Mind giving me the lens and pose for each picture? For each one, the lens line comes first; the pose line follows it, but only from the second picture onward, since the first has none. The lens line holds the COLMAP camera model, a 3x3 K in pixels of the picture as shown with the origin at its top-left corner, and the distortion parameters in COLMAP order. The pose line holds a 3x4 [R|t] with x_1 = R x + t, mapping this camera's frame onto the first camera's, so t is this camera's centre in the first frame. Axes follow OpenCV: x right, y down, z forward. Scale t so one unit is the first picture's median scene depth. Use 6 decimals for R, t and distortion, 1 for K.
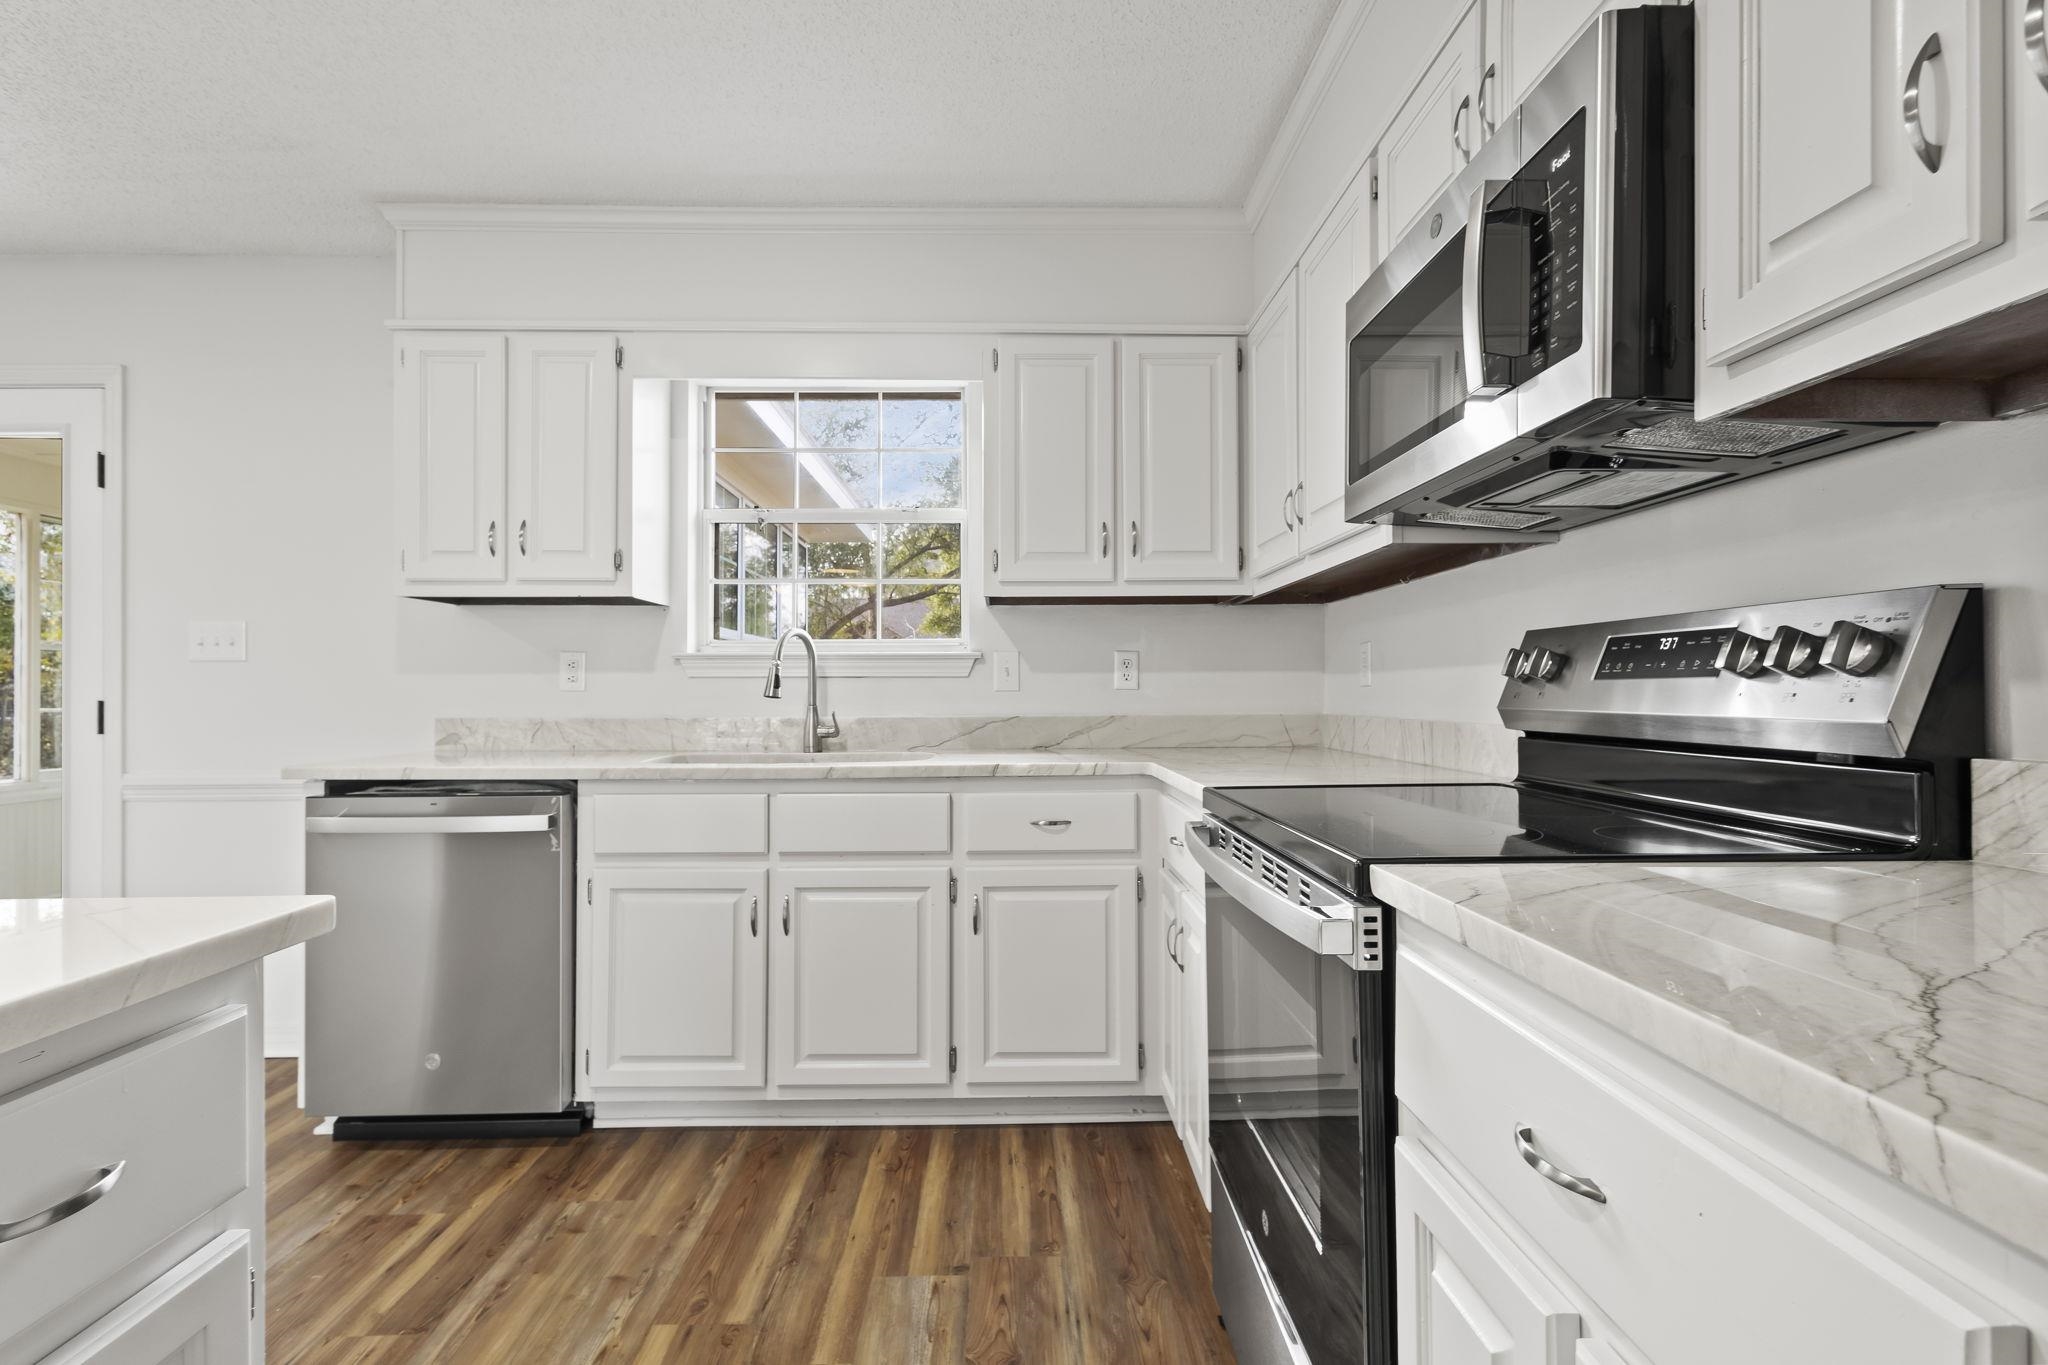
lens RADIAL K [[954.7, 0, 1007.7], [0, 954.7, 684.9], [0, 0, 1]] dist [0.009922, -0.001672]
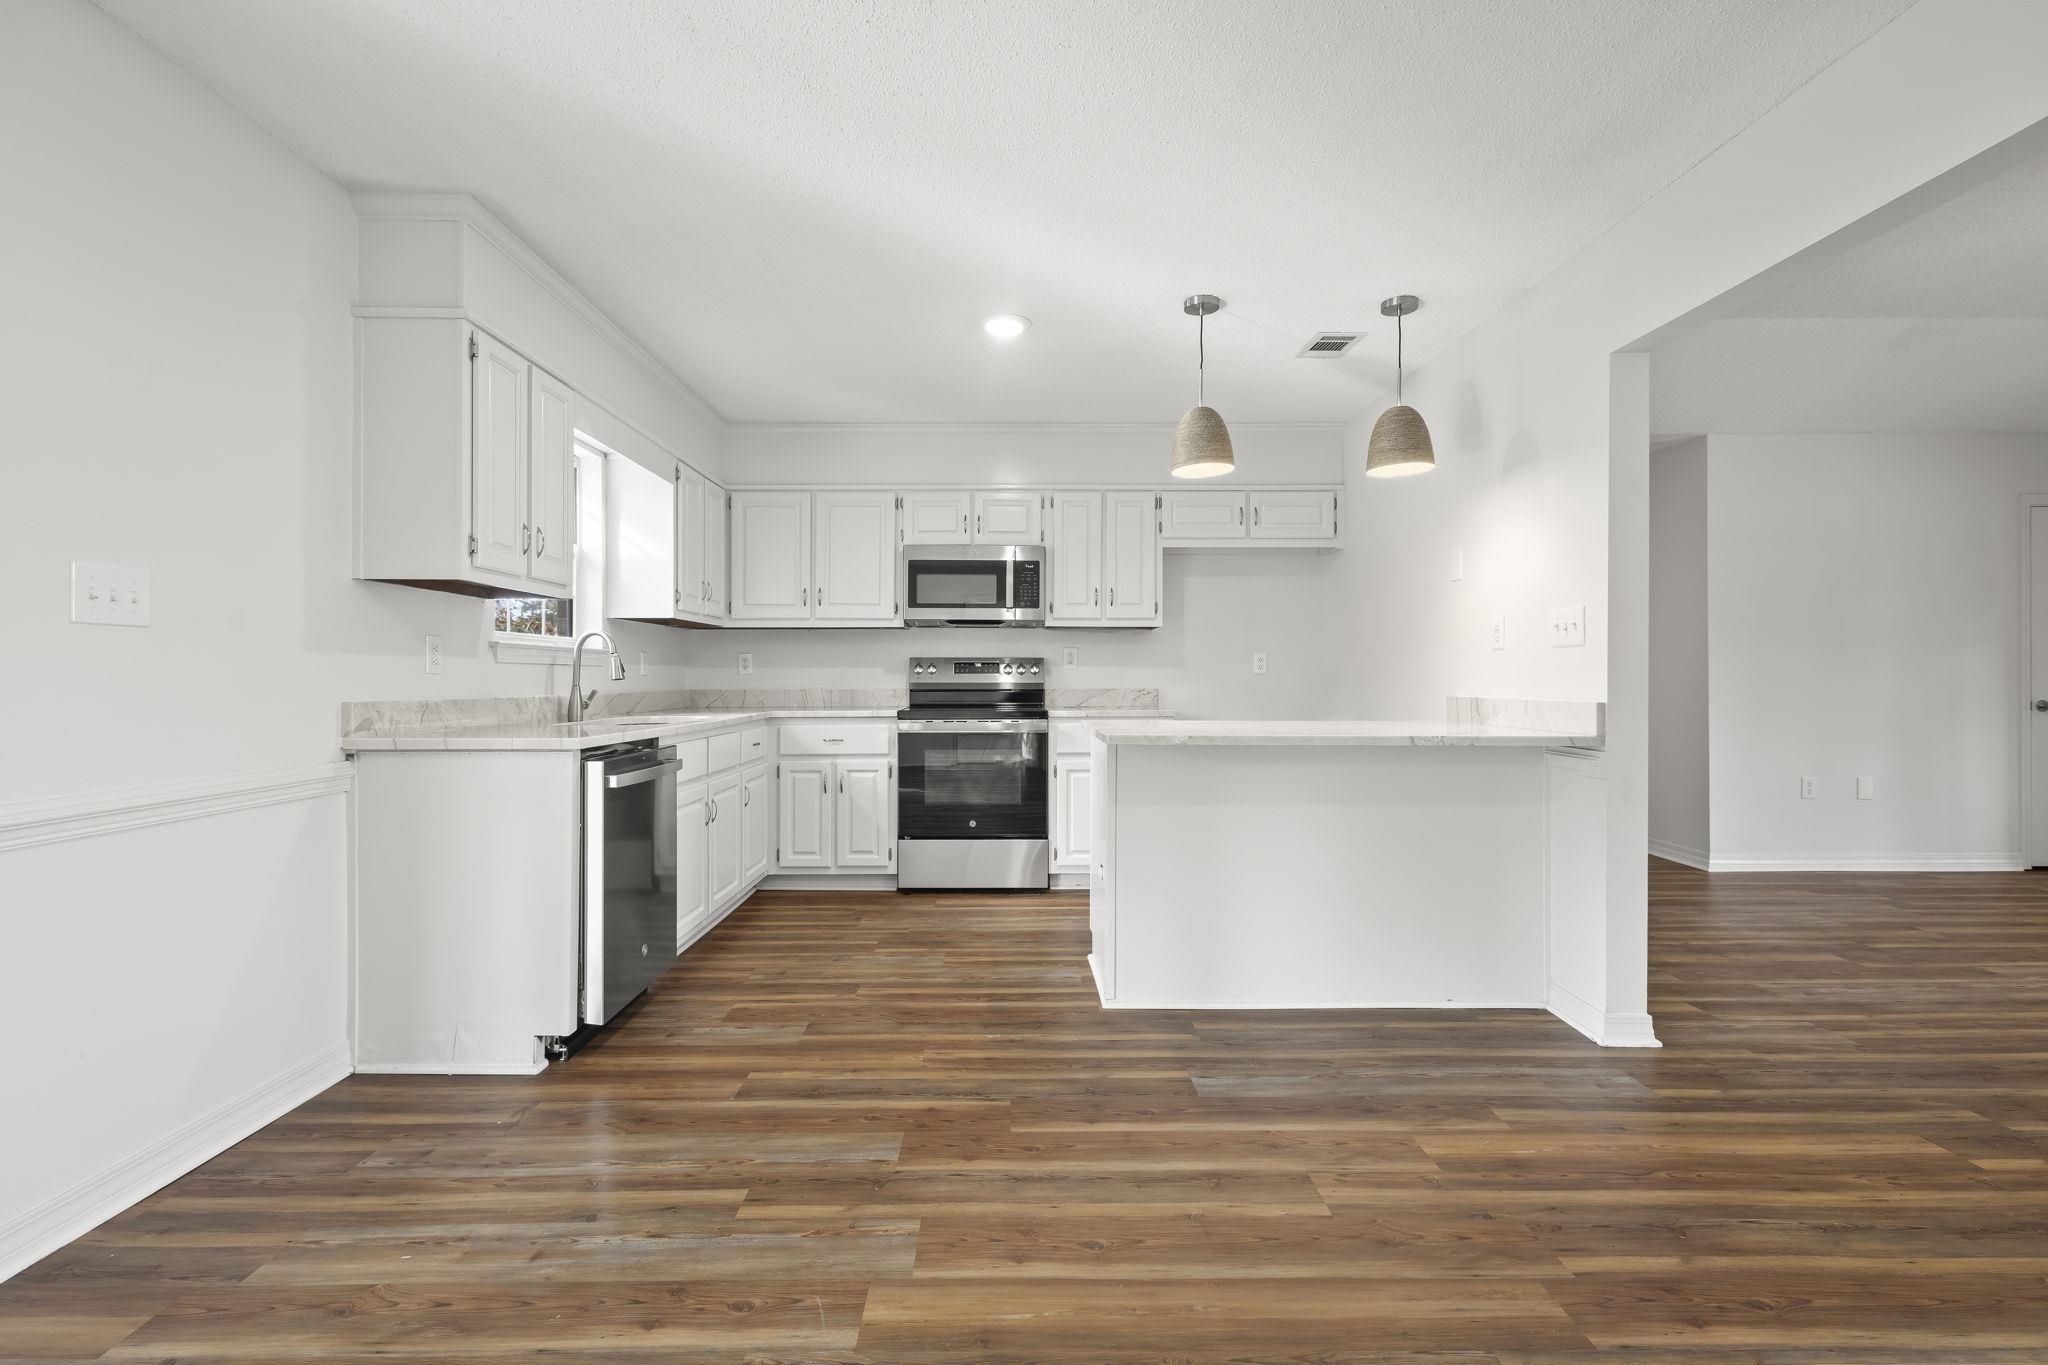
lens RADIAL K [[954.7, 0, 1018.5], [0, 954.7, 676.1], [0, 0, 1]] dist [0.009922, -0.001672]
pose [[0.008284, 0.004568, 0.999955, -1.885380], [-0.008284, 0.999956, -0.004499, 0.011114], [-0.999931, -0.008246, 0.008322, 0.457413]]
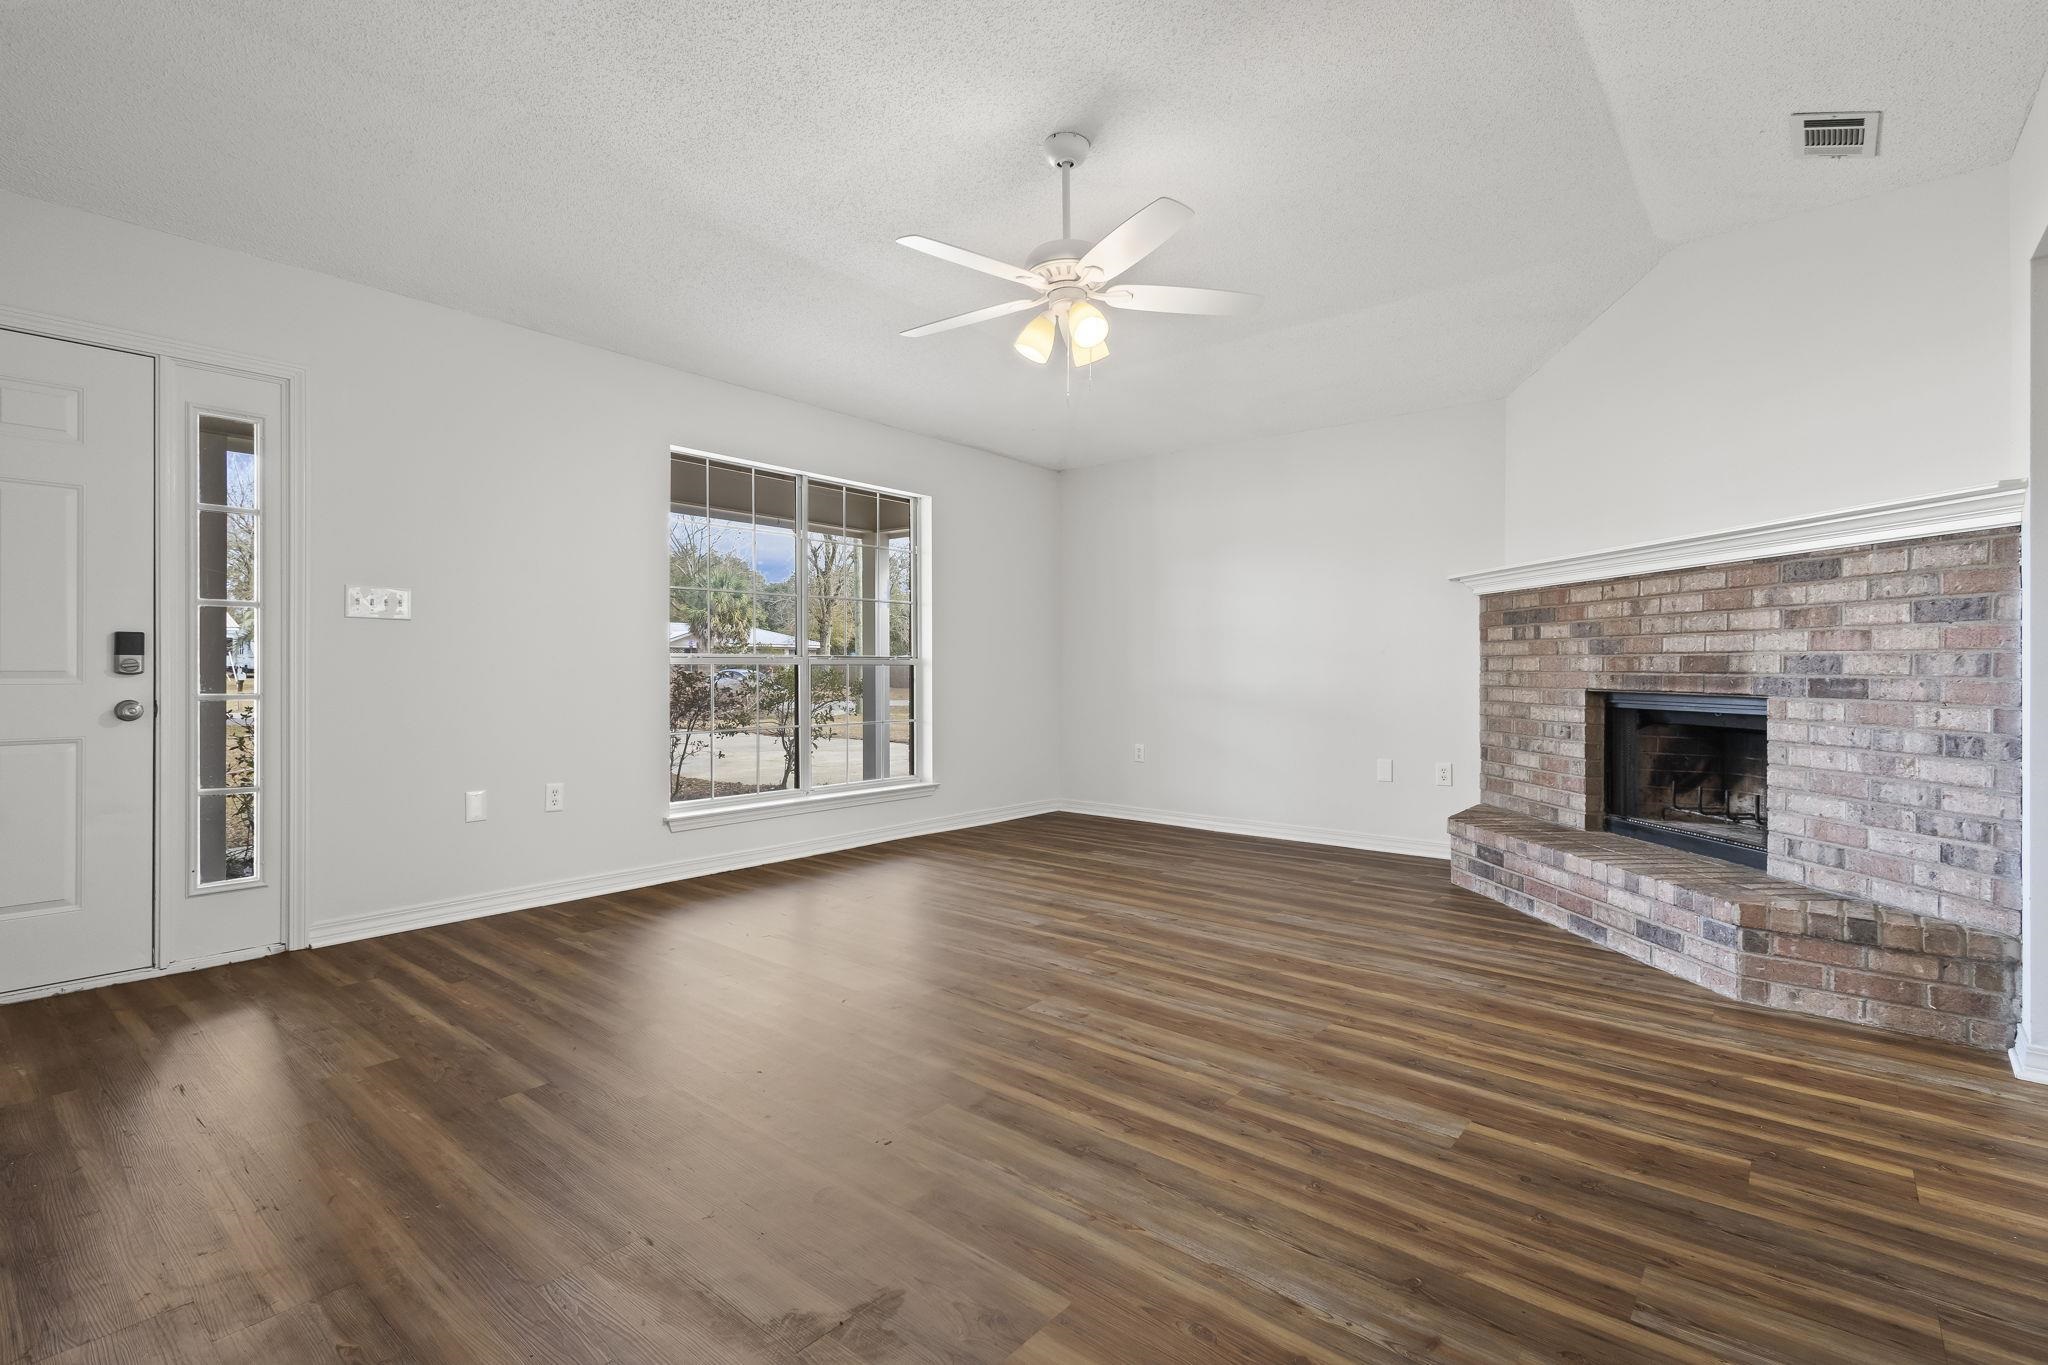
lens RADIAL K [[954.7, 0, 1003.5], [0, 954.7, 667.2], [0, 0, 1]] dist [0.009922, -0.001672]
pose [[-0.656822, 0.002638, -0.754041, 0.205683], [0.007489, 0.999967, -0.003026, 0.026061], [0.754008, -0.007635, -0.656820, -0.504869]]
